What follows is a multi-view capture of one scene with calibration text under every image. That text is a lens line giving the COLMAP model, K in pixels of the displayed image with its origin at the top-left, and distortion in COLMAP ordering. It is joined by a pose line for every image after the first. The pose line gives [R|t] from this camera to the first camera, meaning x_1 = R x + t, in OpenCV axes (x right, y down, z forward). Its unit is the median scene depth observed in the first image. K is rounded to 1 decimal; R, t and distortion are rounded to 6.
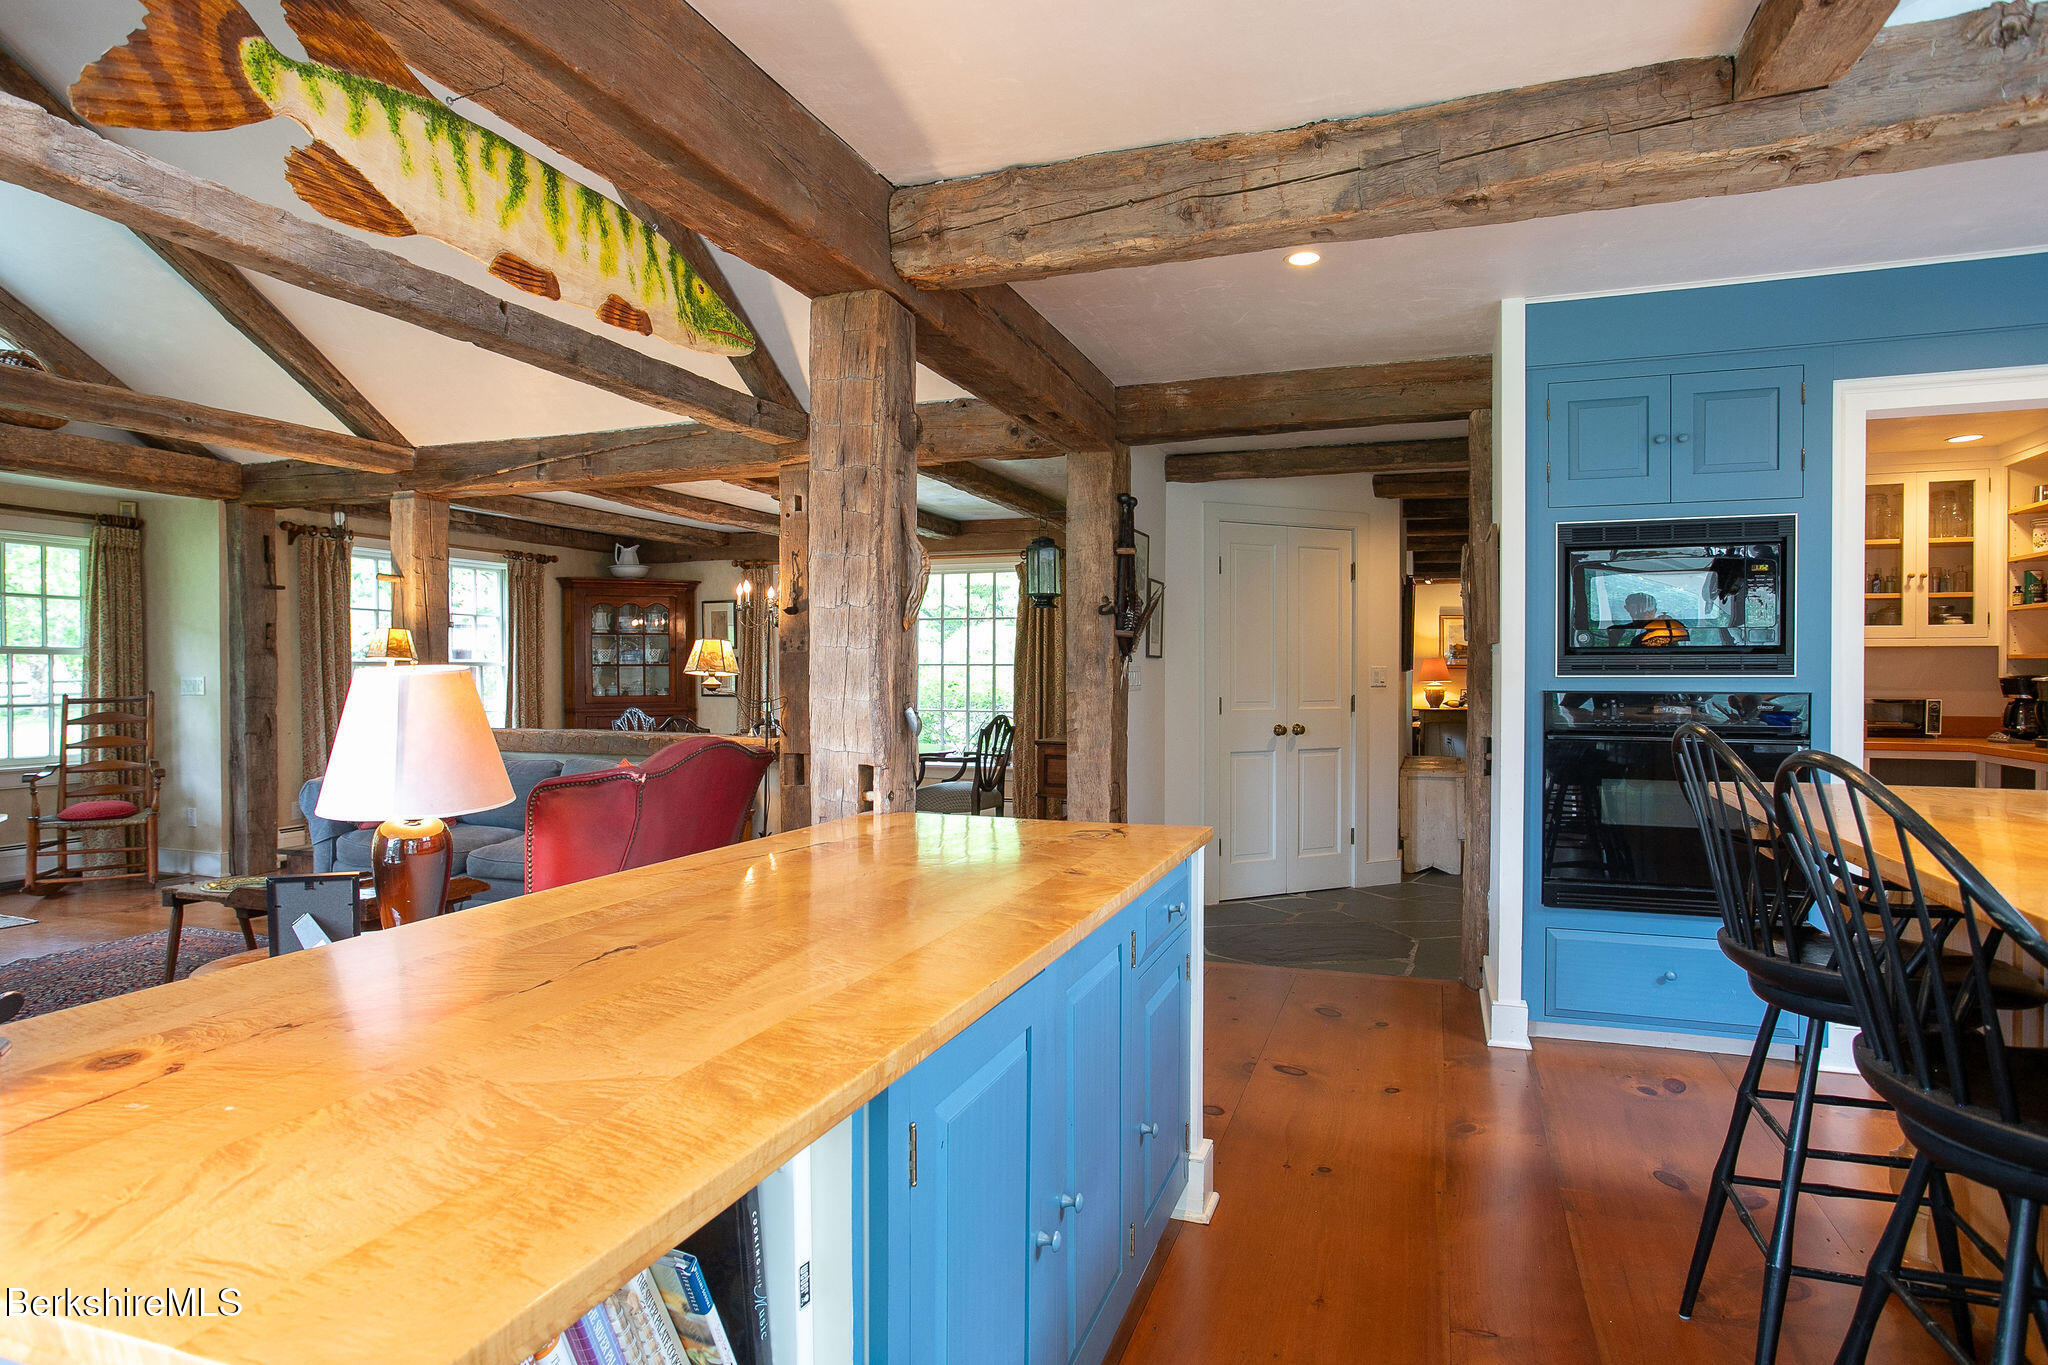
lens RADIAL K [[1139.2, 0, 1014.8], [0, 1139.2, 682.8], [0, 0, 1]] dist [0.005165, 0.002375]
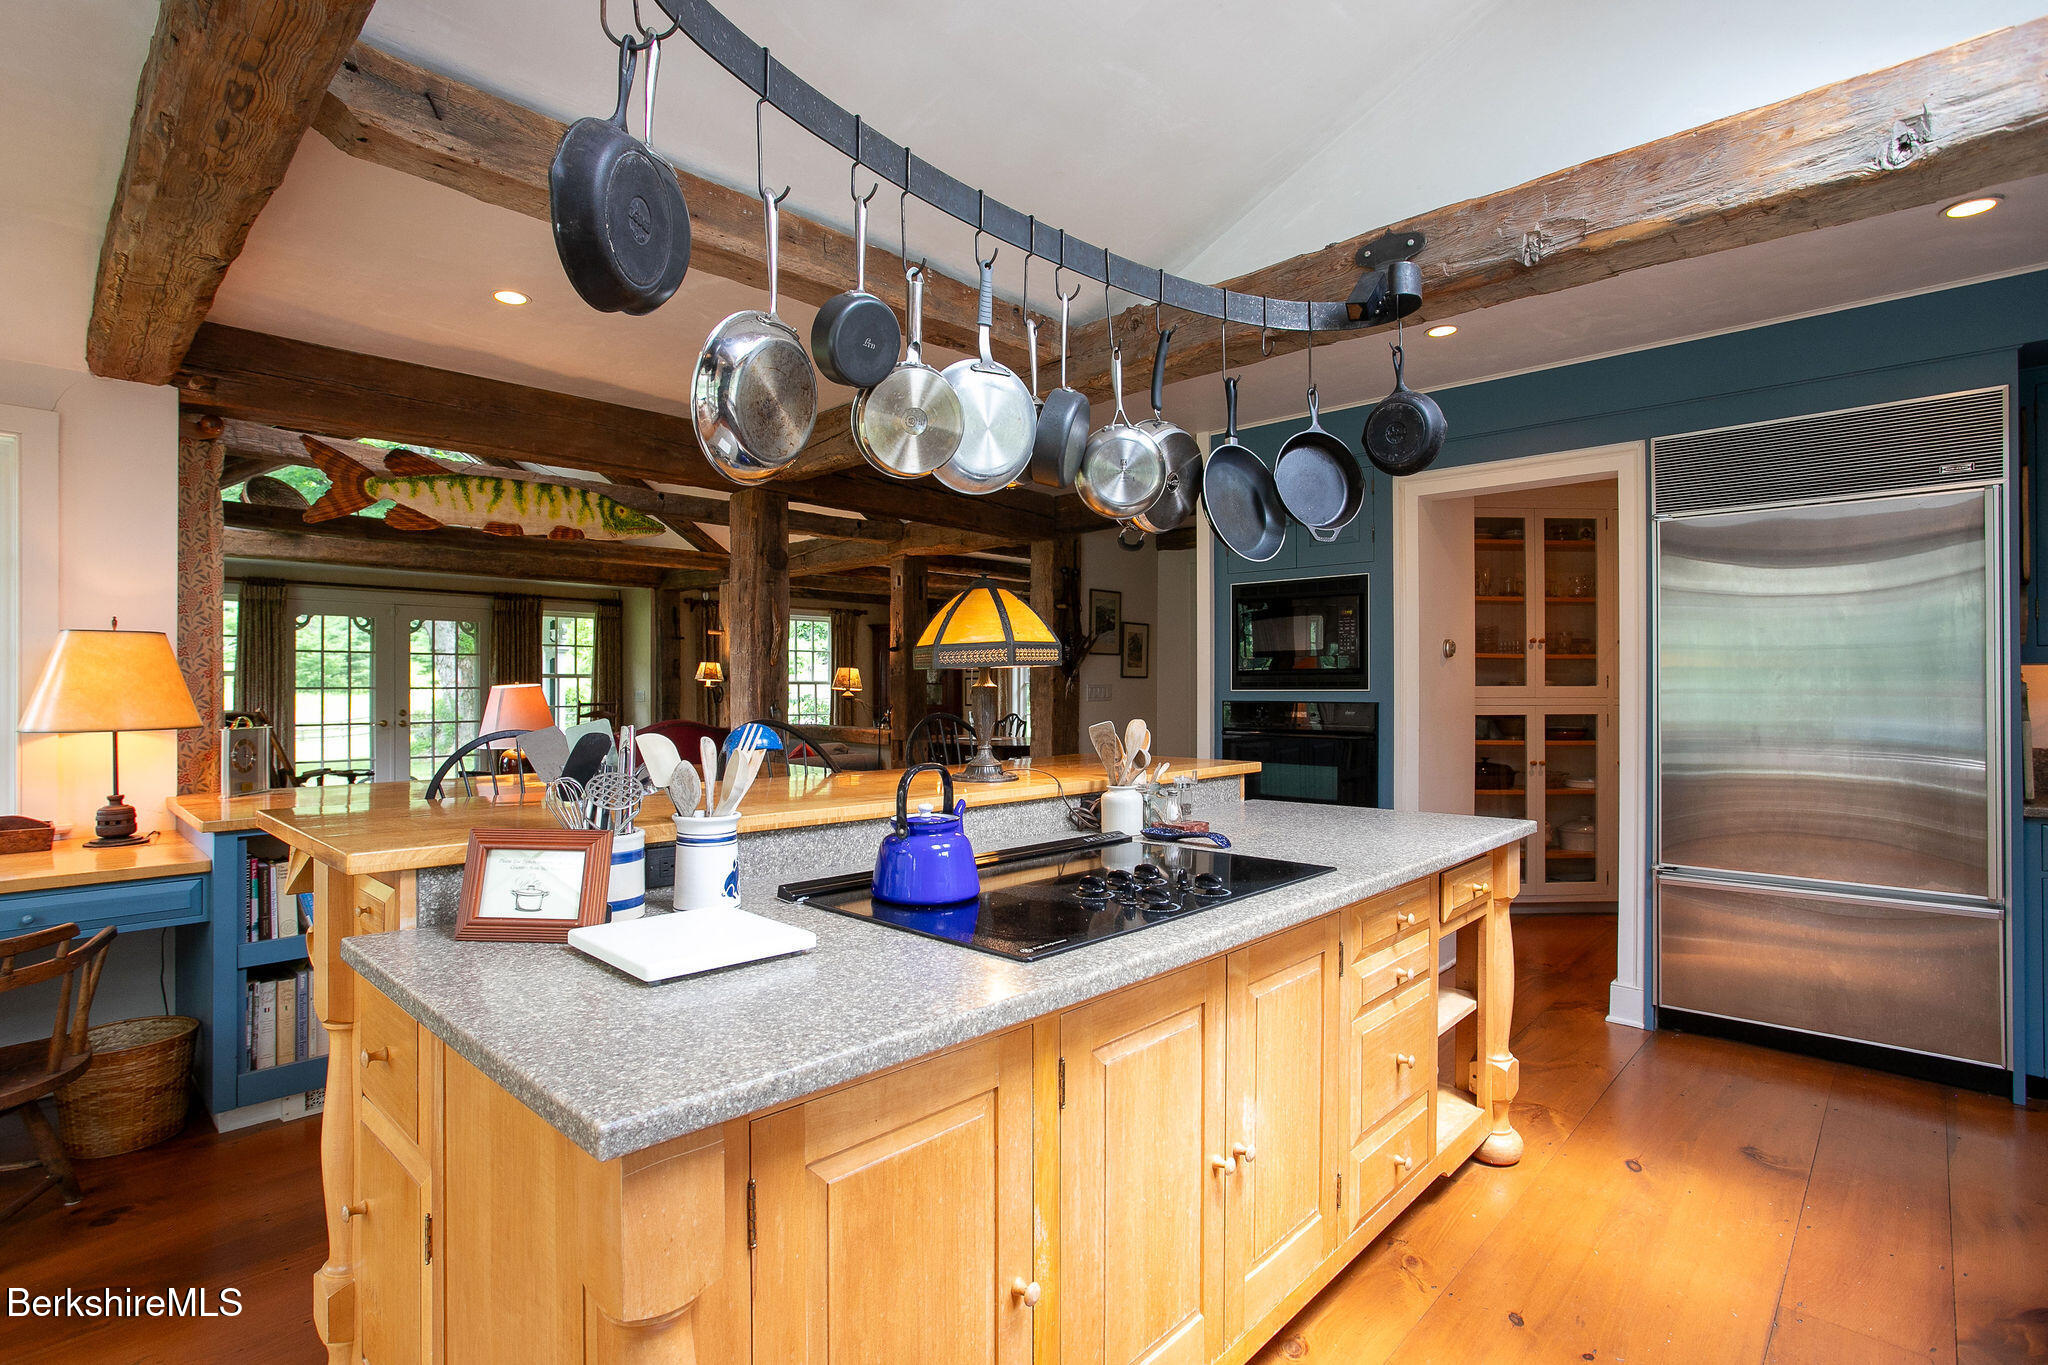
lens RADIAL K [[1005.6, 0, 1022.0], [0, 1005.6, 688.6], [0, 0, 1]] dist [0.001488, 0.000742]
pose [[0.914836, 0.000805, -0.403824, 0.972441], [-0.004977, 0.999945, -0.009282, 0.005977], [0.403794, 0.010501, 0.914789, -0.359251]]
